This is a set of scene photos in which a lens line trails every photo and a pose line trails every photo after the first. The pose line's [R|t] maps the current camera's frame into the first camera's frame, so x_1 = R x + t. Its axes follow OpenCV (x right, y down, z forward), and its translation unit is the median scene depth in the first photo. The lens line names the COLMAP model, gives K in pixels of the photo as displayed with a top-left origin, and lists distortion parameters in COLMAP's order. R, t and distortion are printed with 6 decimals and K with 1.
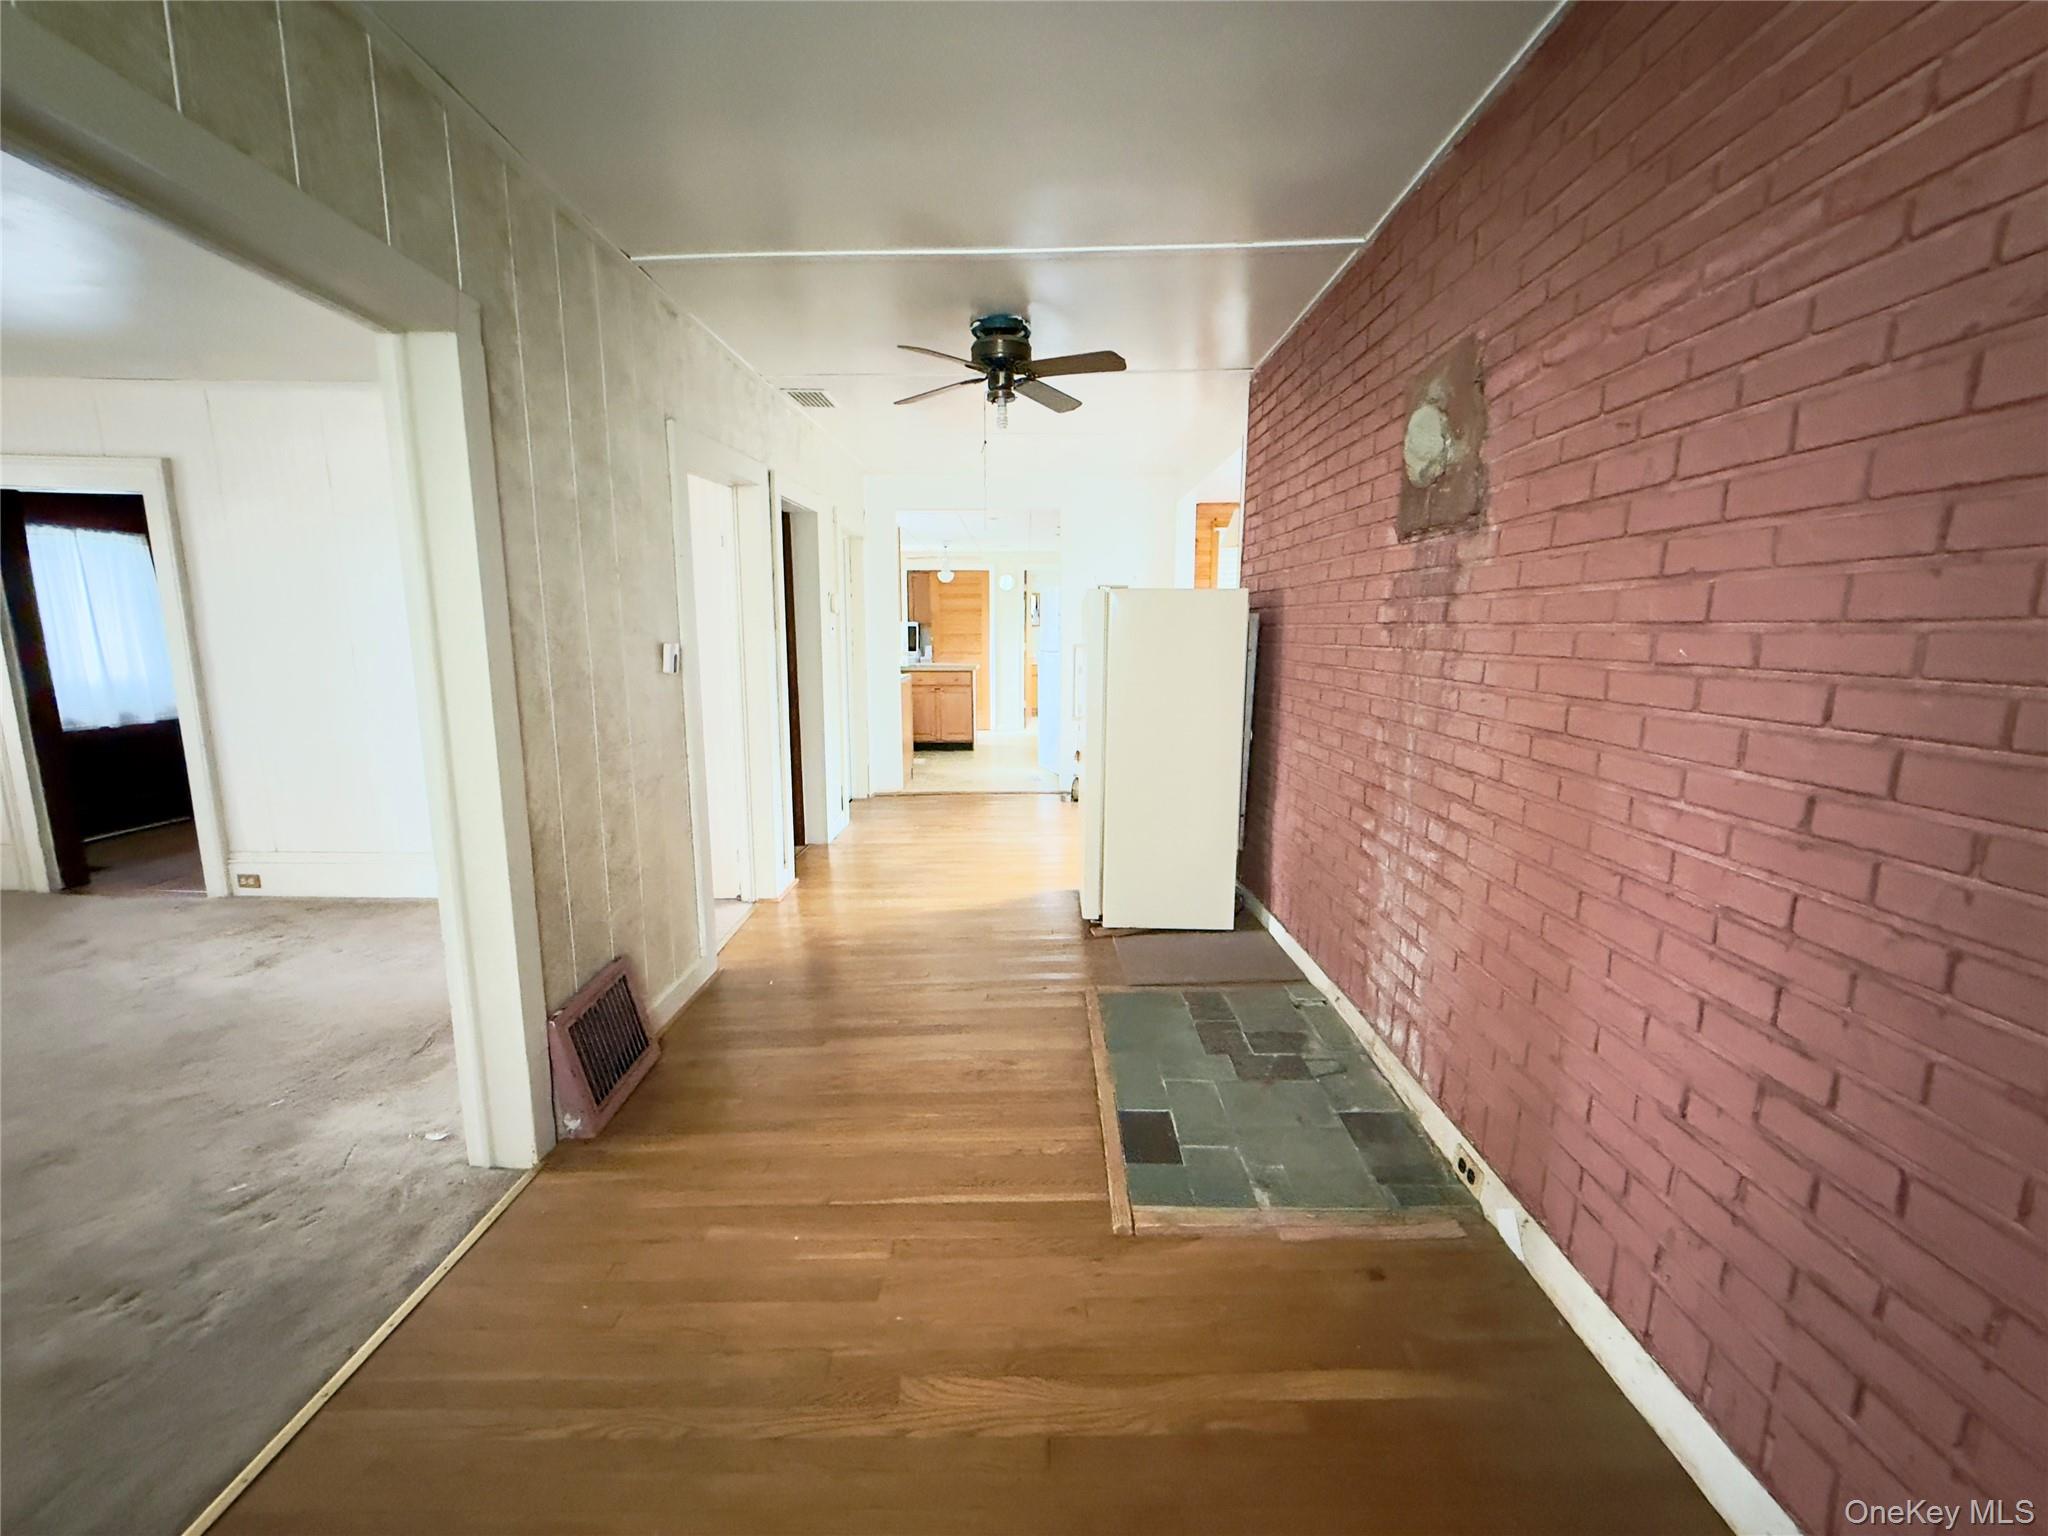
lens RADIAL K [[817.9, 0, 1018.1], [0, 817.9, 755.5], [0, 0, 1]] dist [-0.000170, 0.000164]
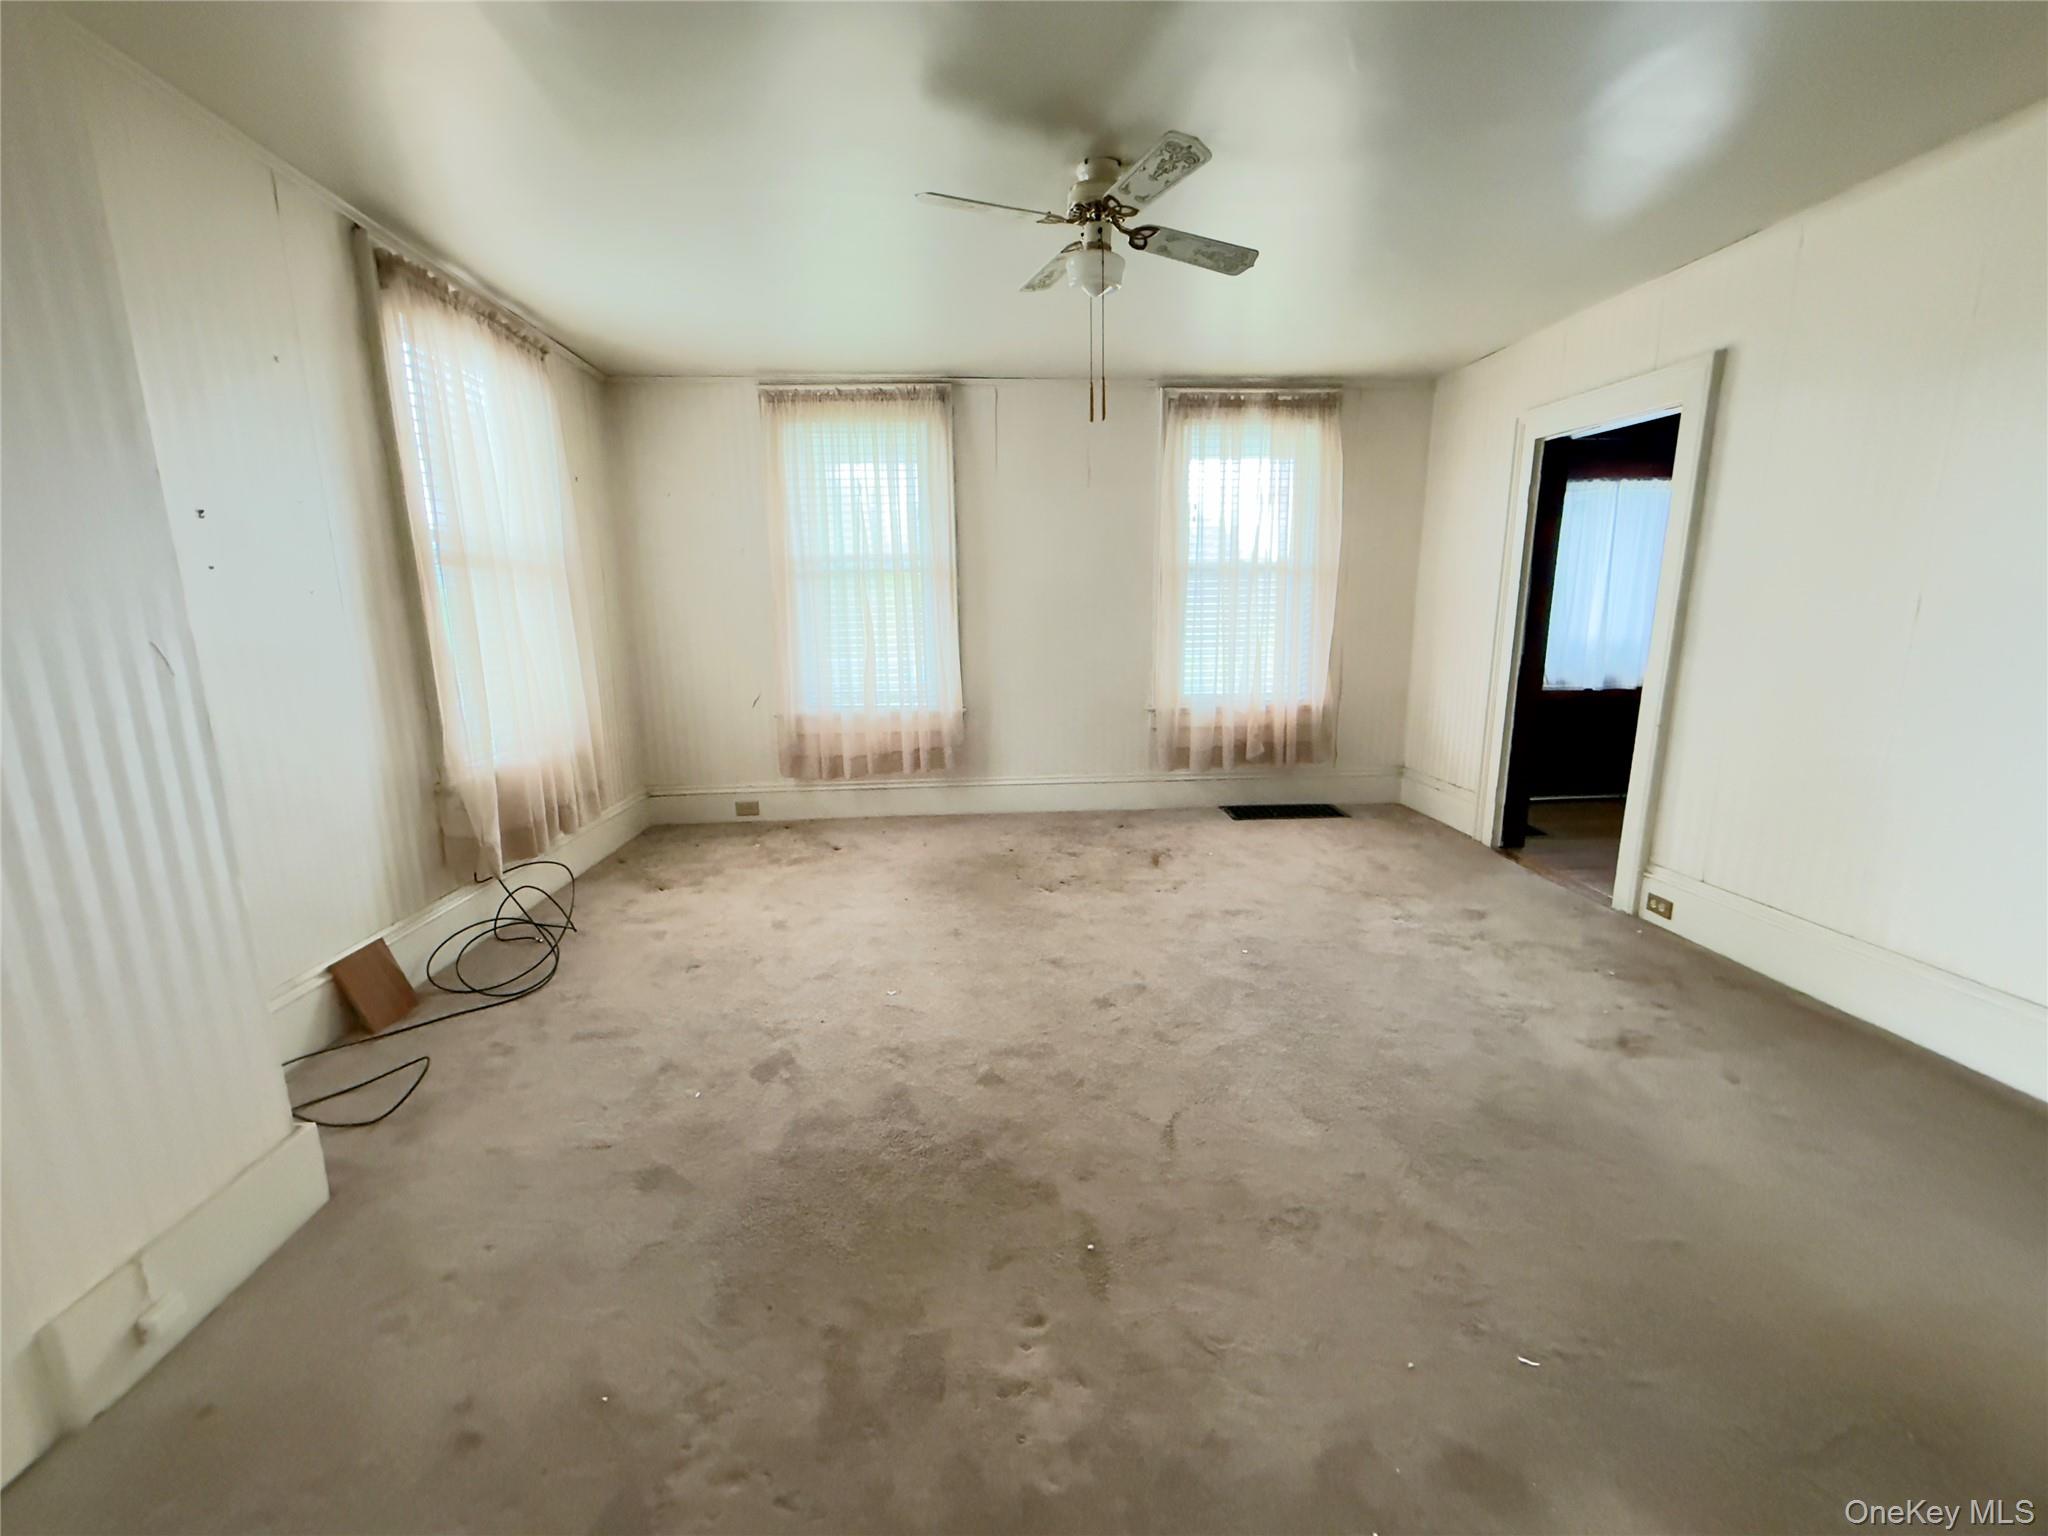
lens RADIAL K [[817.9, 0, 1025.9], [0, 817.9, 762.1], [0, 0, 1]] dist [-0.000170, 0.000164]
pose [[0.082741, 0.178892, -0.980383, -0.259480], [-0.139350, 0.976168, 0.166363, -0.023648], [0.986780, 0.122852, 0.105698, 0.313921]]
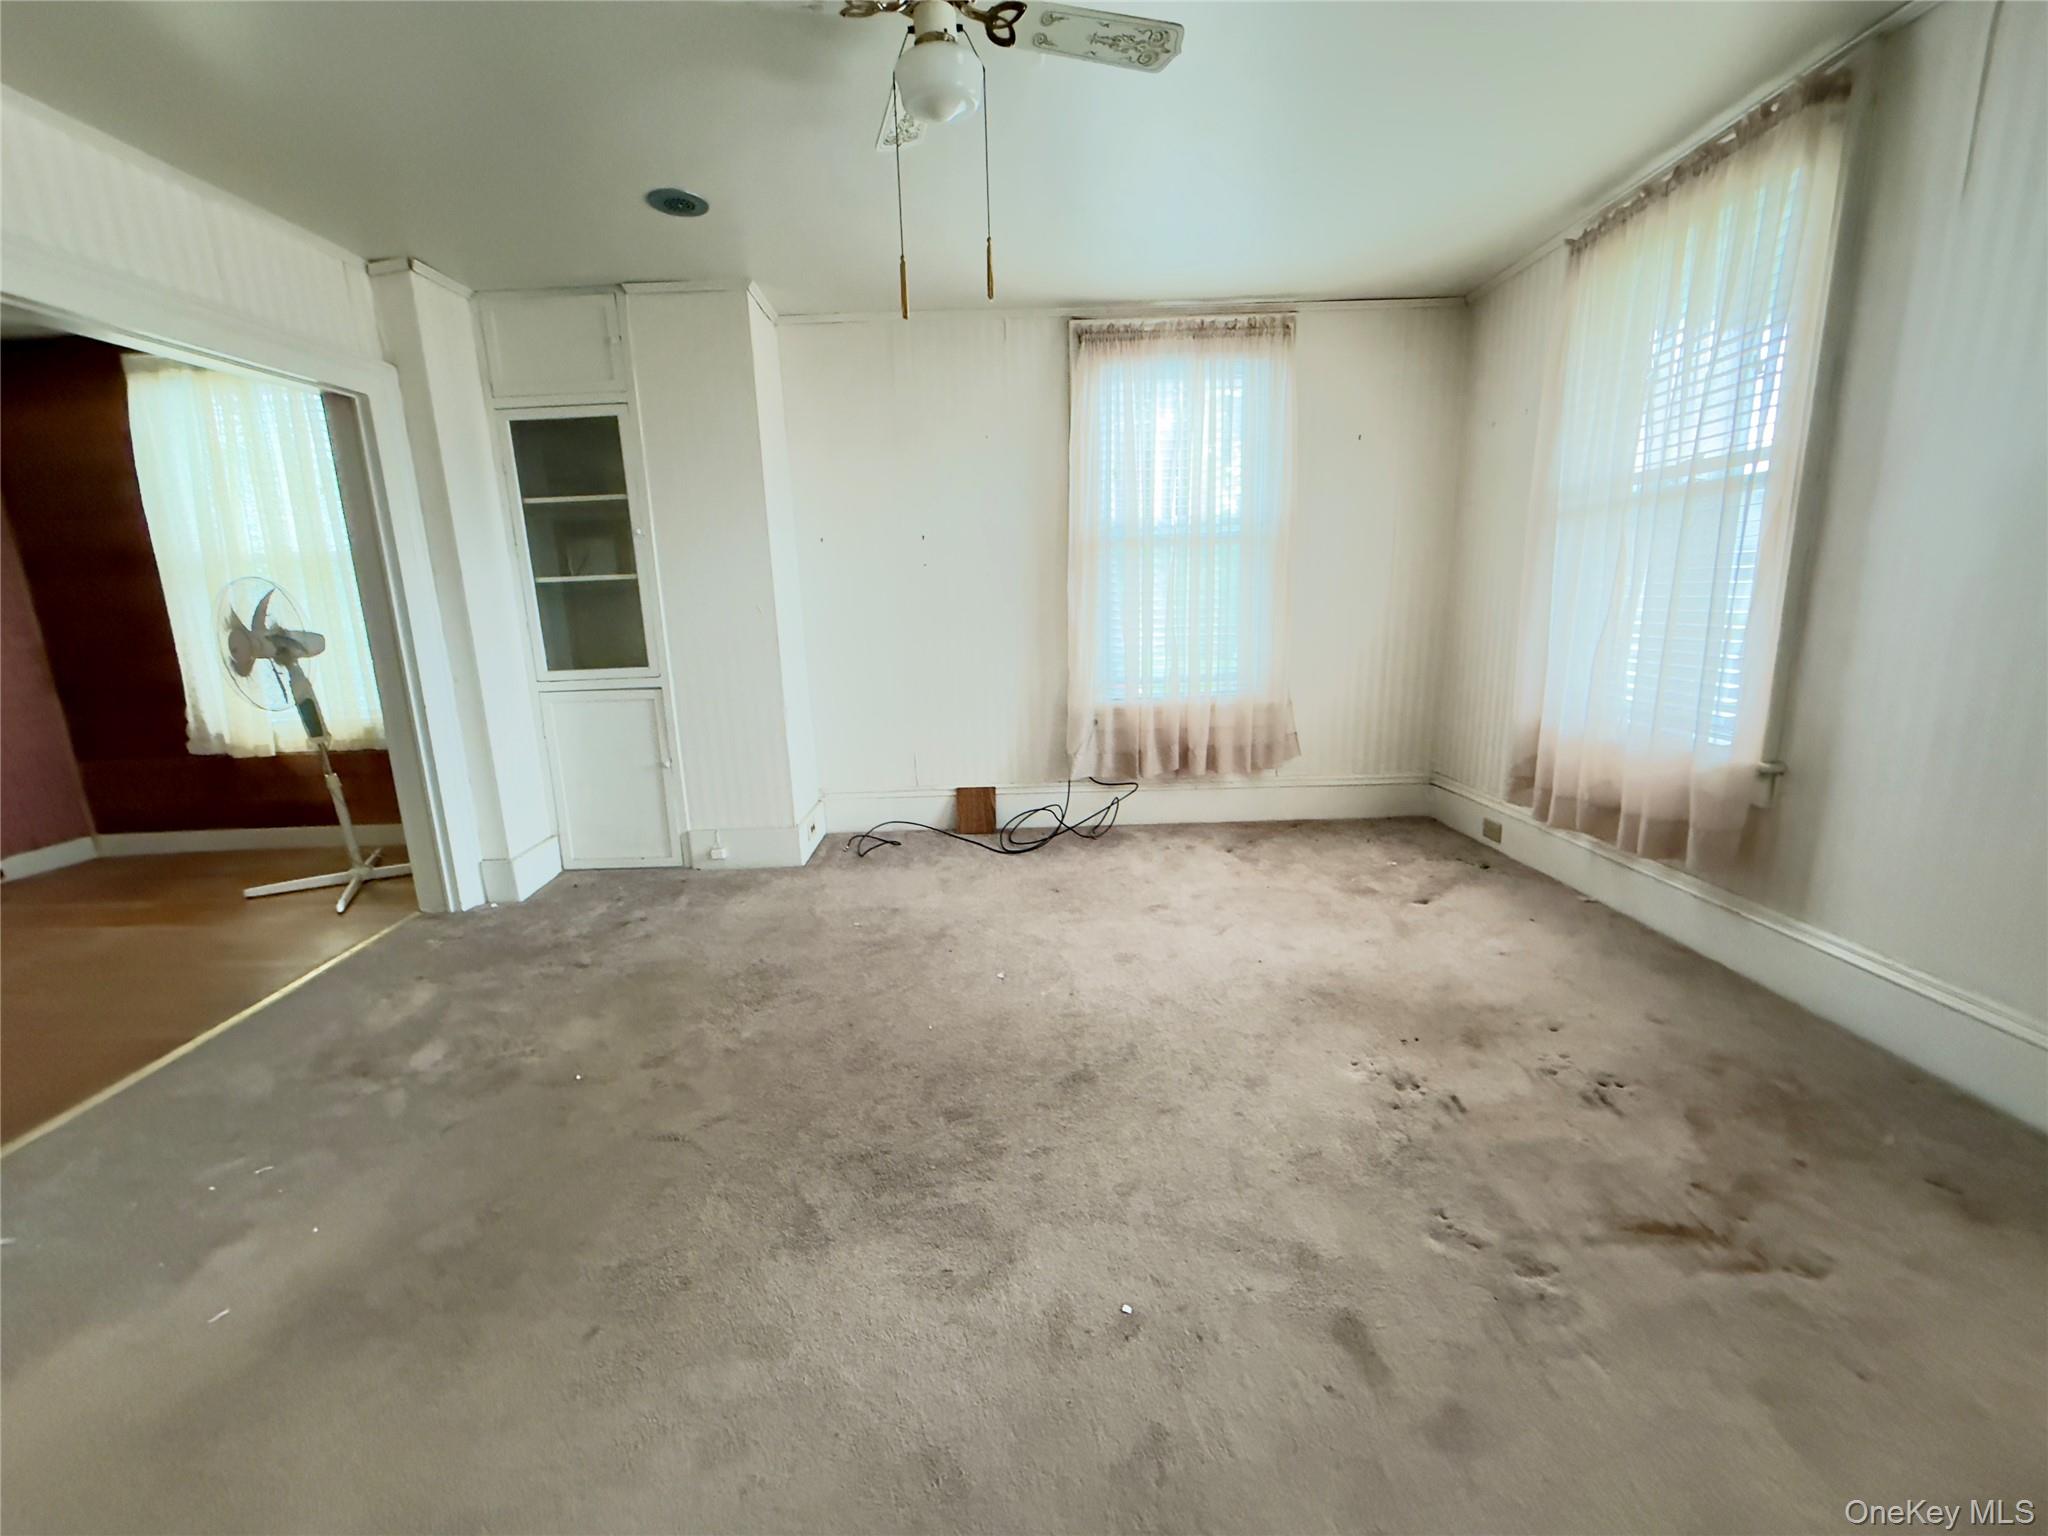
lens RADIAL K [[817.9, 0, 1009.6], [0, 817.9, 764.2], [0, 0, 1]] dist [-0.000170, 0.000164]
pose [[-0.999429, 0.031540, -0.012135, -0.879740], [0.025268, 0.935889, 0.351387, -0.102503], [0.022439, 0.350879, -0.936152, 0.843640]]
